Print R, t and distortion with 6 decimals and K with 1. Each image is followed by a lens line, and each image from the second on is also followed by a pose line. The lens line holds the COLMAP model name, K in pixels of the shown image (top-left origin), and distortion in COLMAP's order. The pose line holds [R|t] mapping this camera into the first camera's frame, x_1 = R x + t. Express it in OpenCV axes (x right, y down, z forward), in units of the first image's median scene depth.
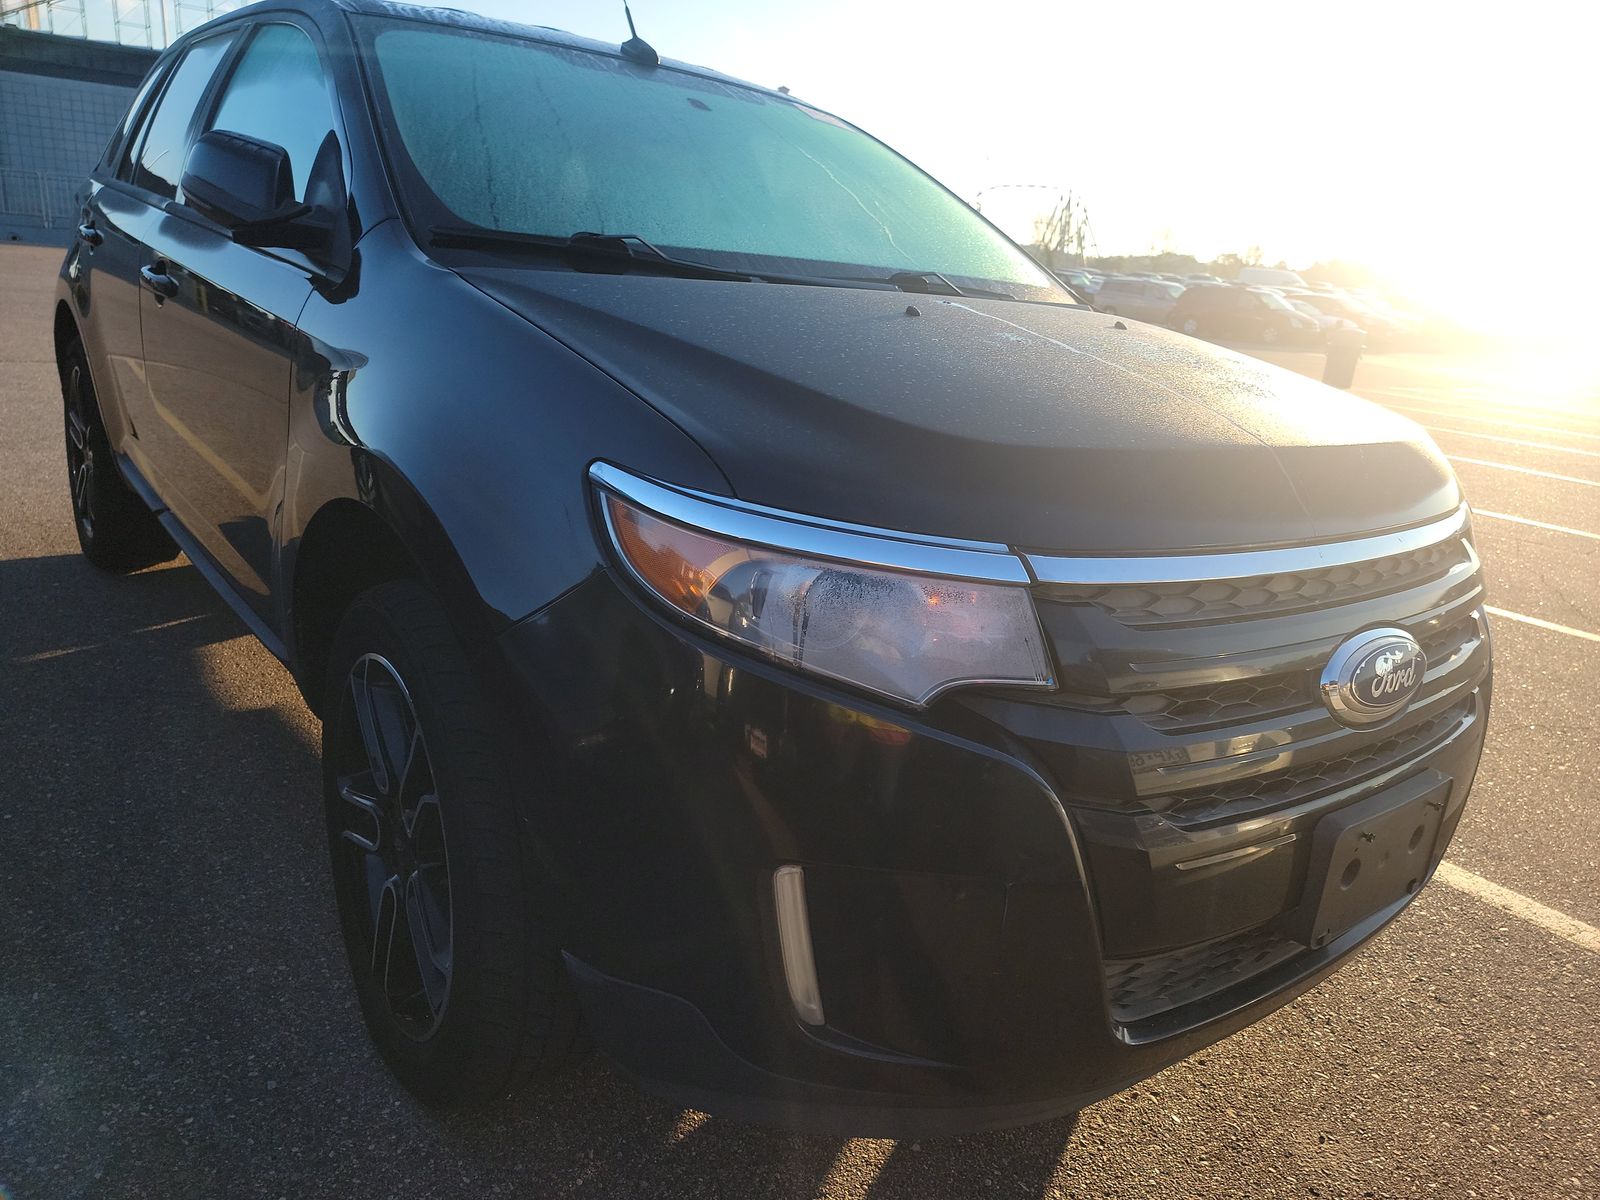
lens RADIAL K [[1068.2, 0, 800.0], [0, 1068.2, 600.0], [0, 0, 1]] dist [0.069864, -0.050959]
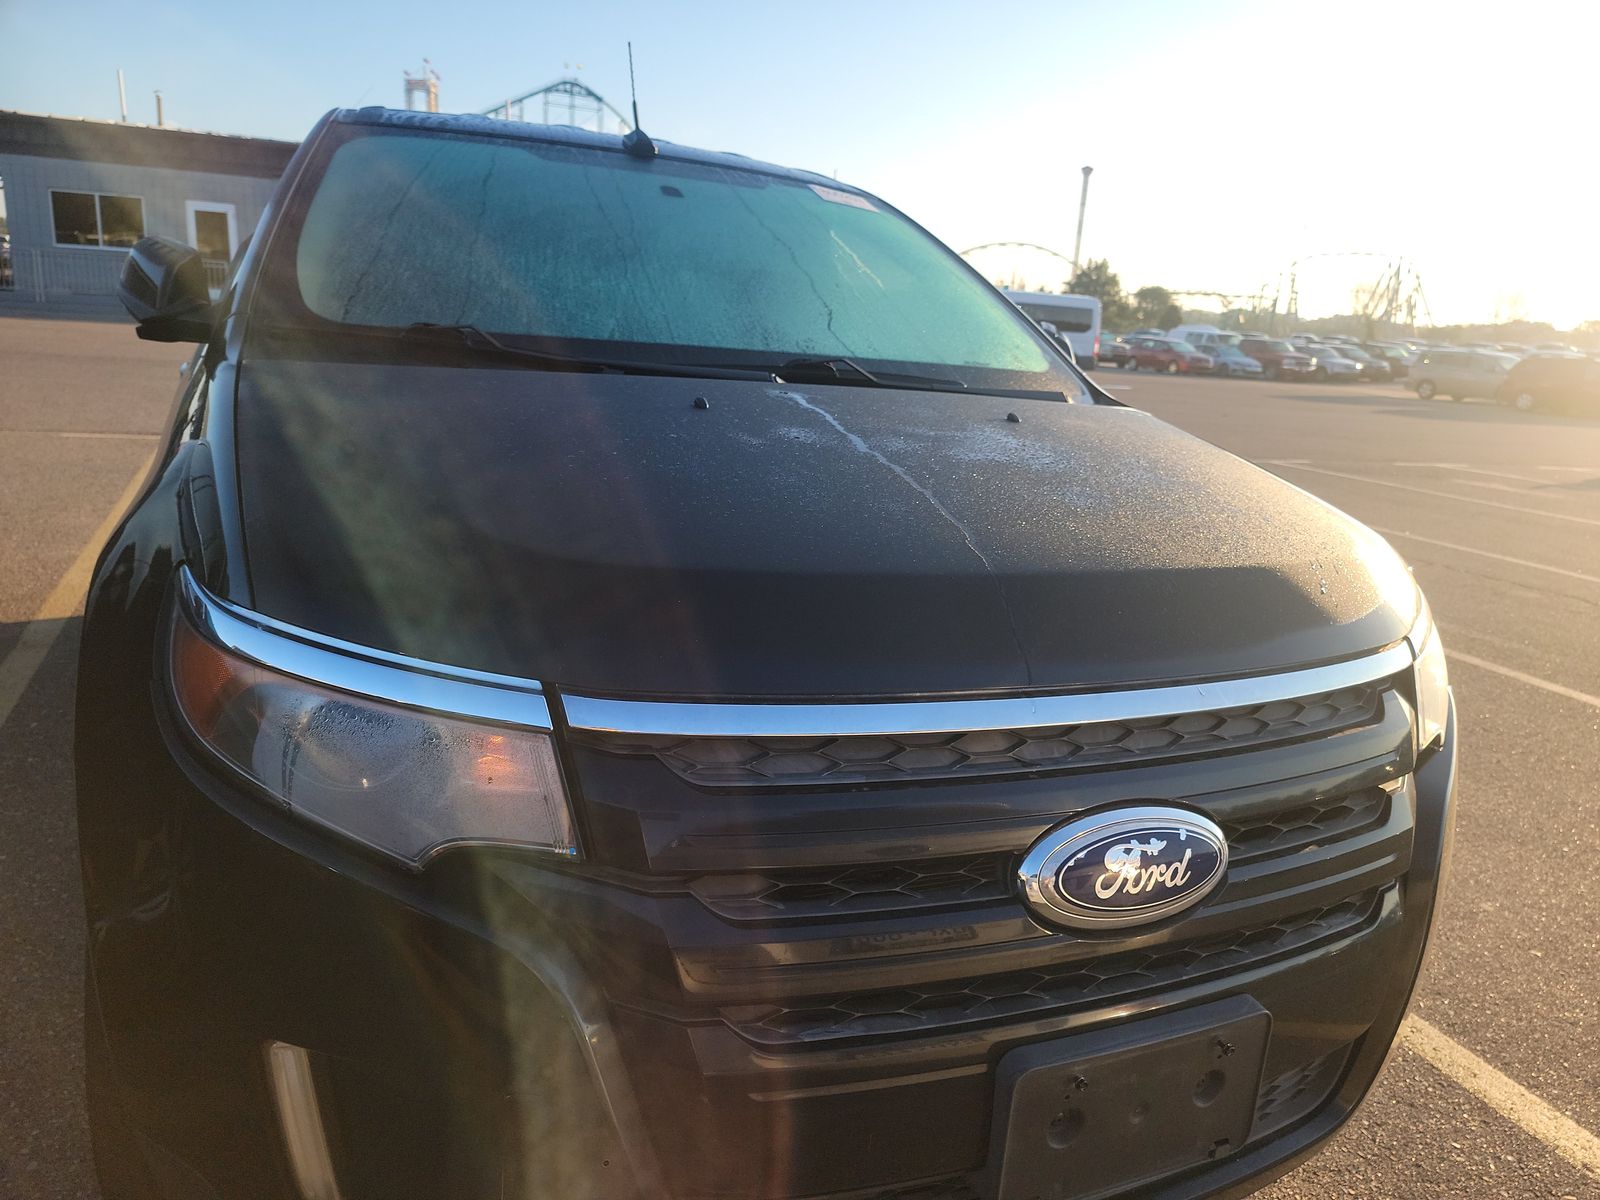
lens RADIAL K [[1068.2, 0, 800.0], [0, 1068.2, 600.0], [0, 0, 1]] dist [0.069864, -0.050959]
pose [[0.972375, 0.045925, -0.228862, 0.404703], [-0.061312, 0.996279, -0.060578, -0.053351], [0.225228, 0.072936, 0.971572, 0.150735]]
